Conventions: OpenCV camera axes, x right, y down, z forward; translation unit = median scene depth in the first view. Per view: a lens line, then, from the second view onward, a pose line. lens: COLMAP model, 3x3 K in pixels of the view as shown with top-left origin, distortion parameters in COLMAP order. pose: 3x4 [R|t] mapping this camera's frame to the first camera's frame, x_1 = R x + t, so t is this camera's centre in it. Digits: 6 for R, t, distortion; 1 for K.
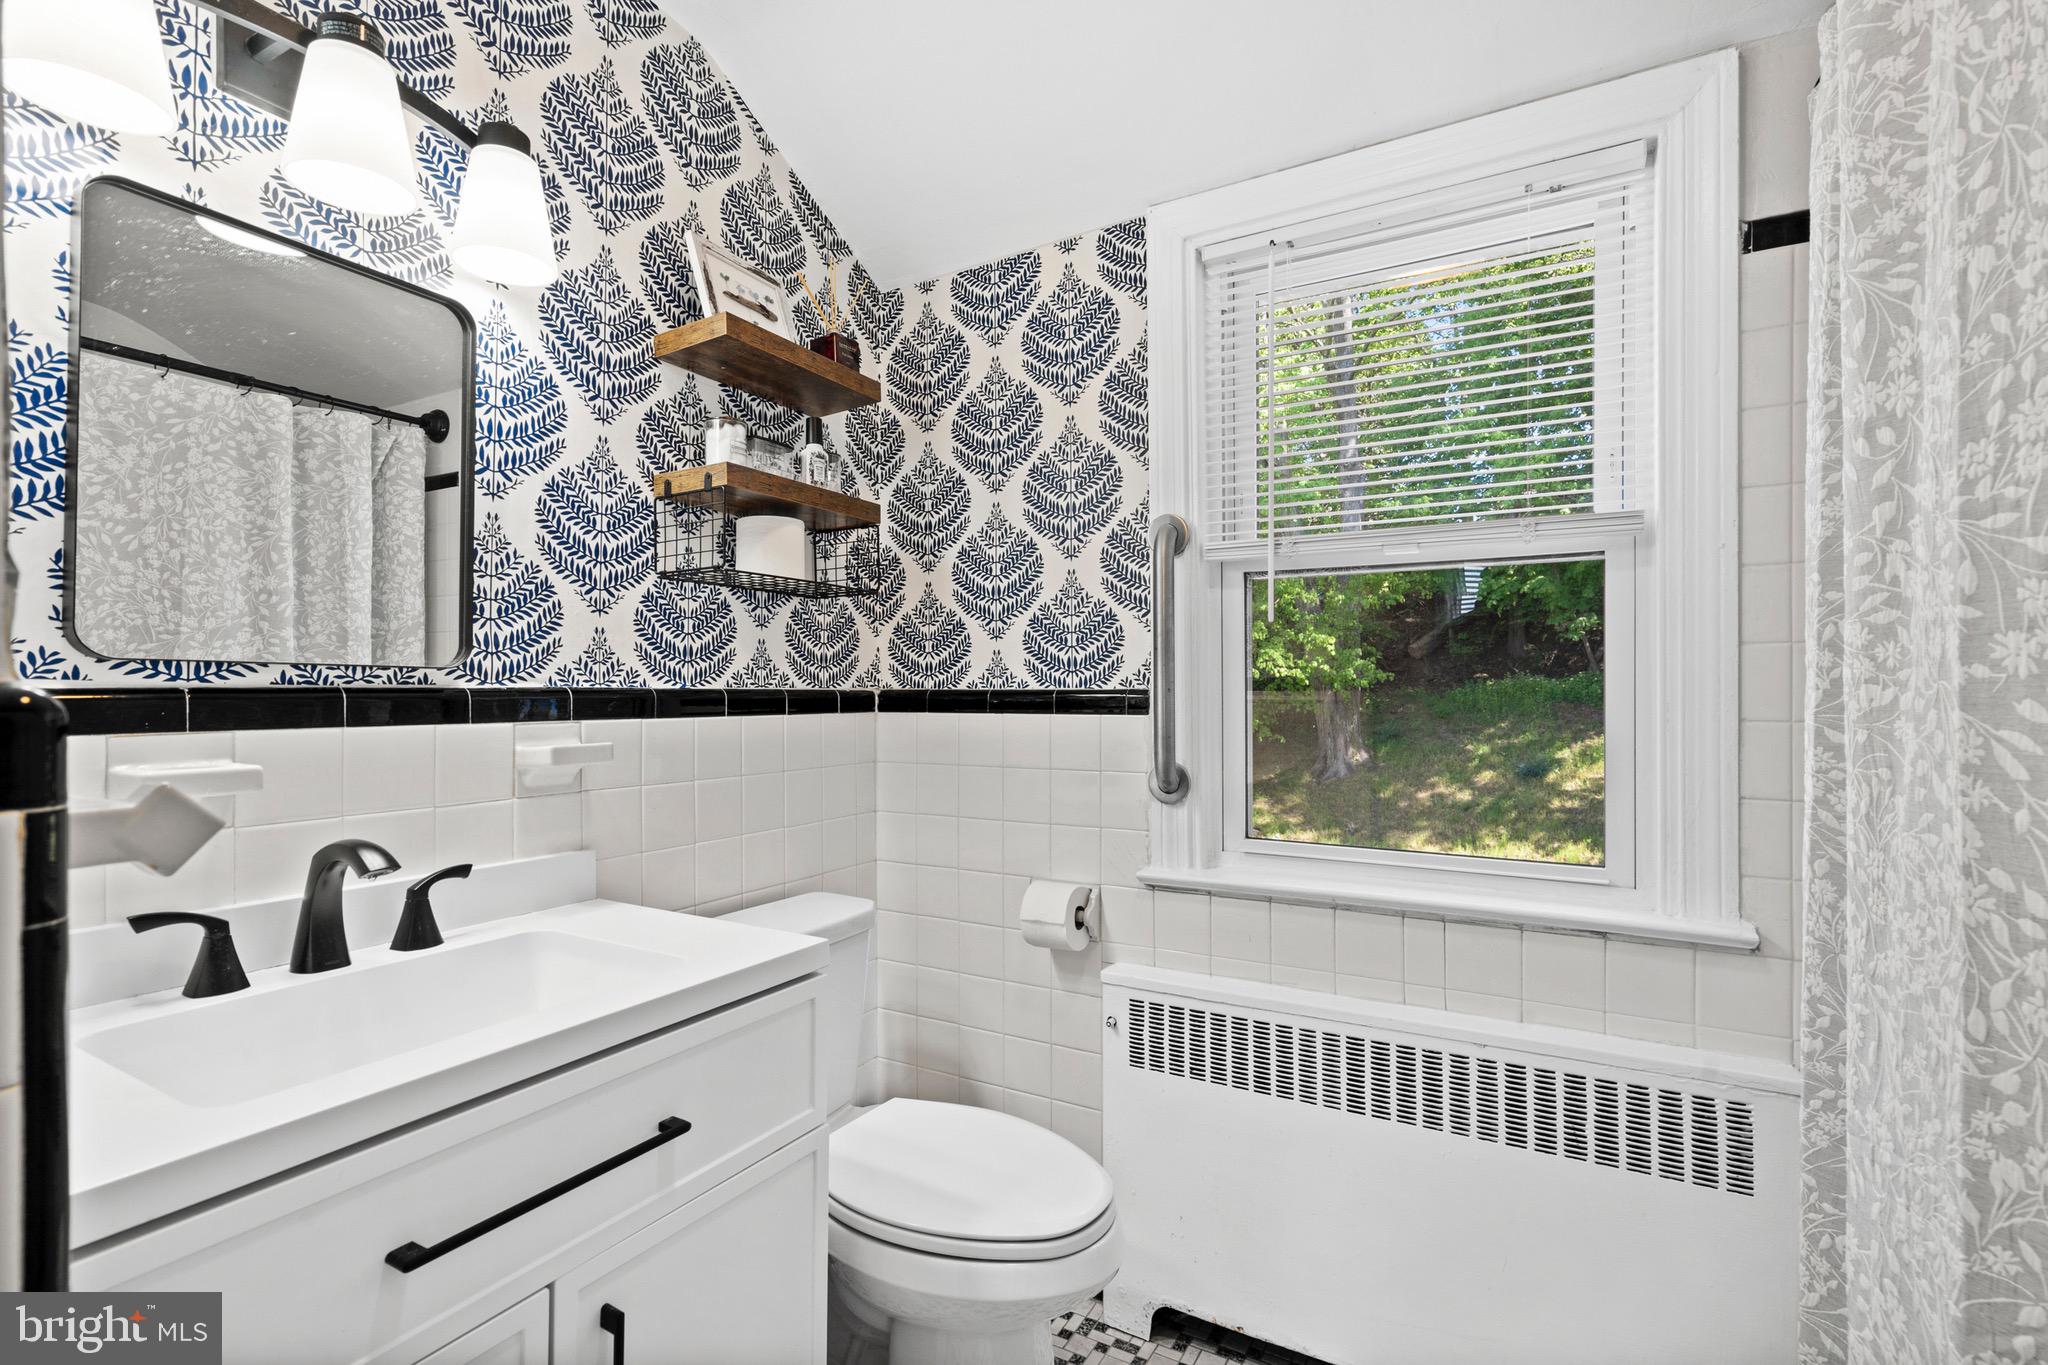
lens RADIAL K [[929.4, 0, 1029.3], [0, 929.4, 686.8], [0, 0, 1]] dist [-0.000633, 0.000955]
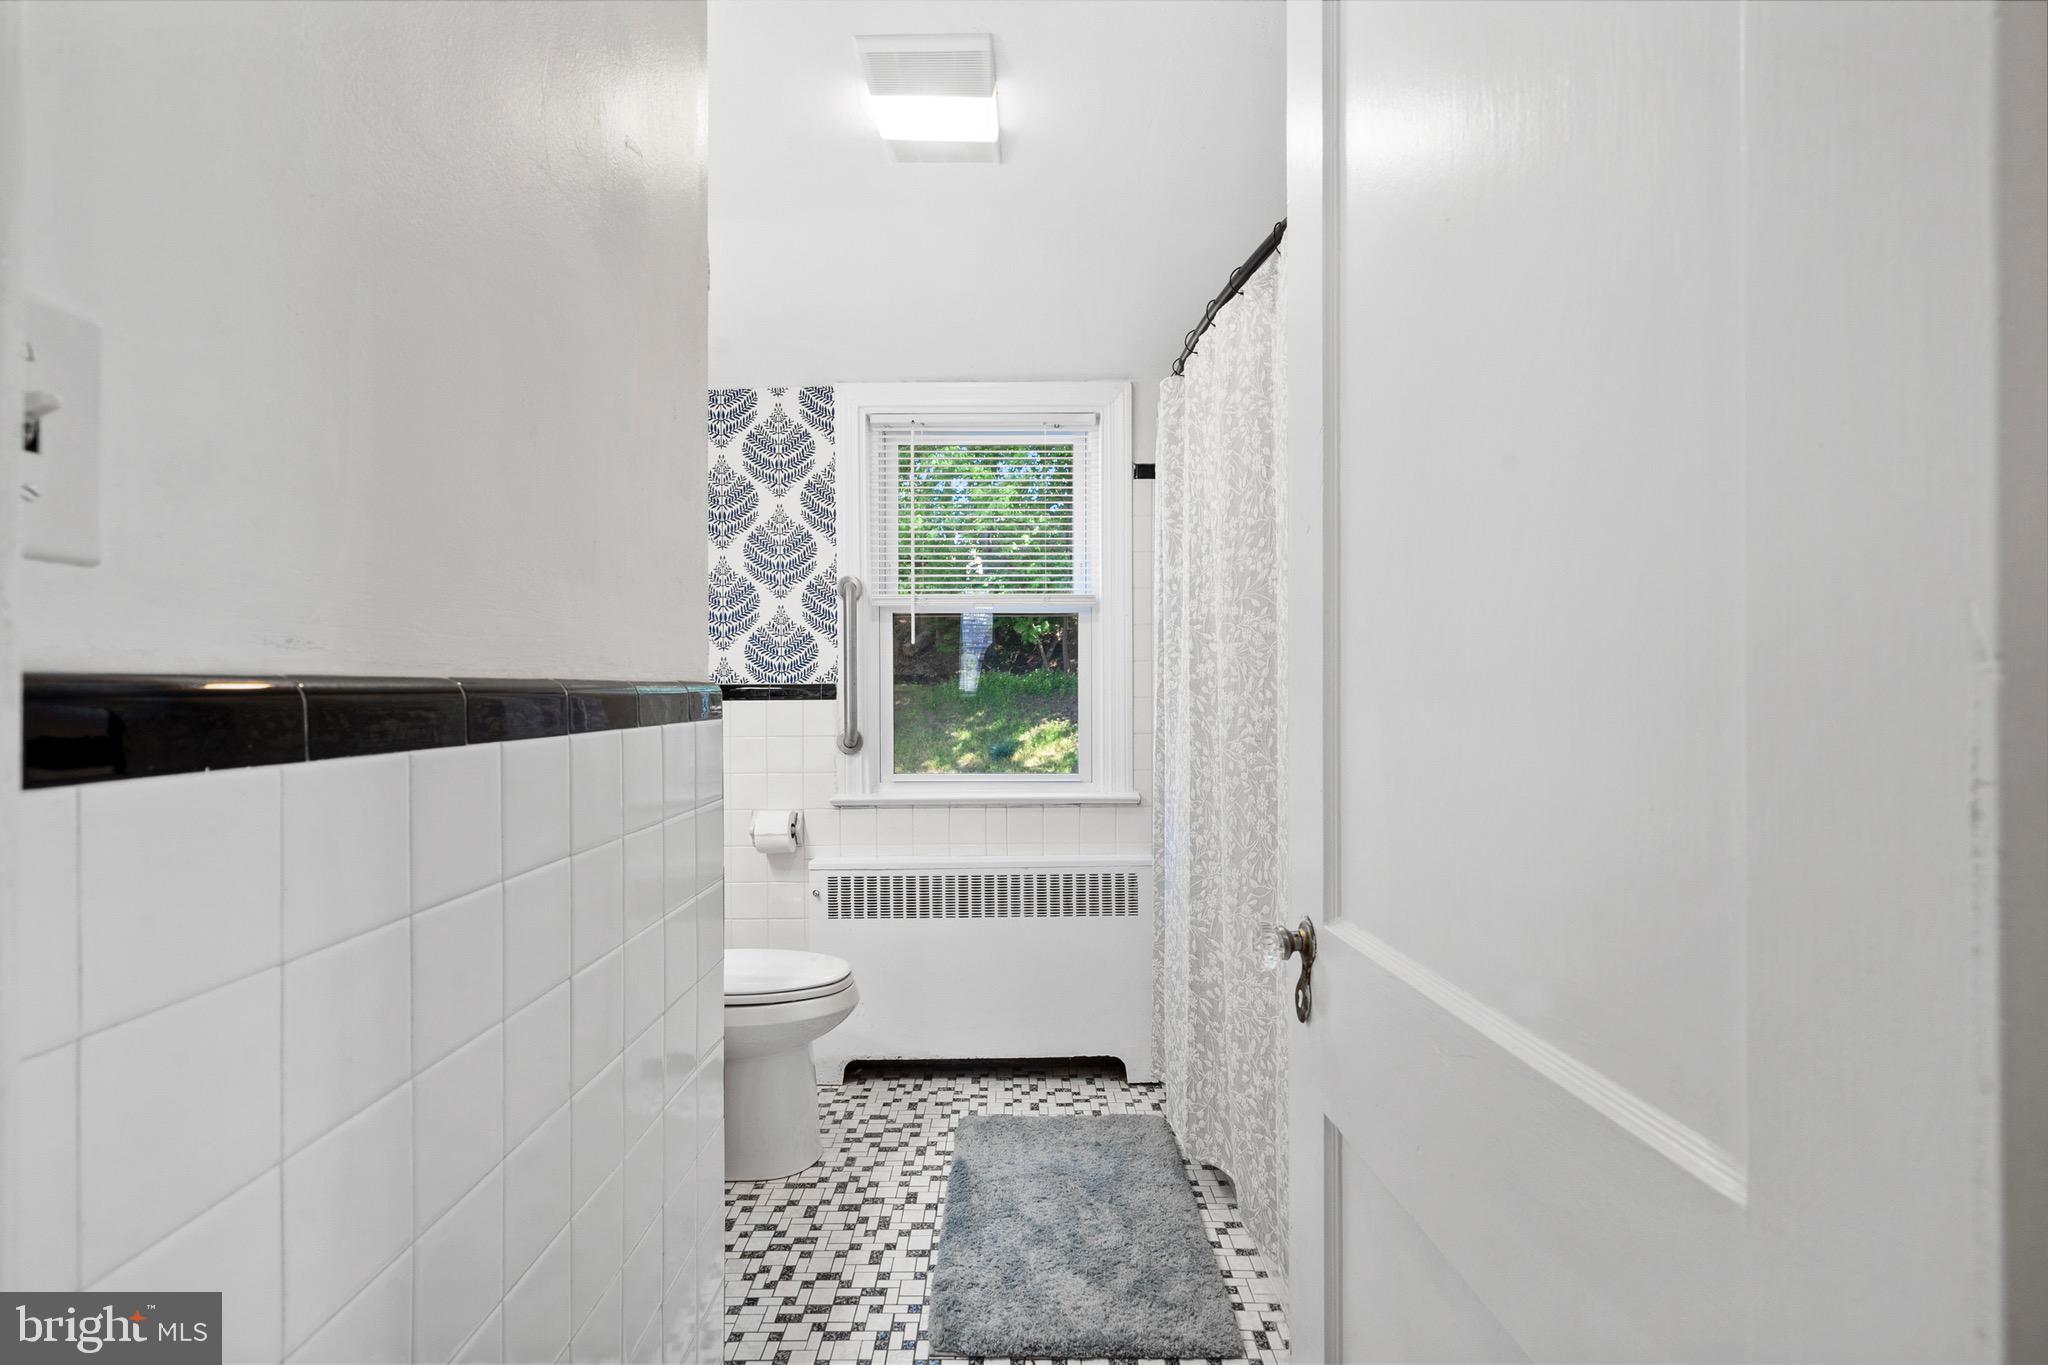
lens RADIAL K [[929.4, 0, 1029.3], [0, 929.4, 686.8], [0, 0, 1]] dist [-0.000633, 0.000955]
pose [[0.862137, -0.005252, 0.506648, -0.399940], [0.002525, 0.999978, 0.006069, -0.001118], [-0.506669, -0.003953, 0.862132, -0.551380]]
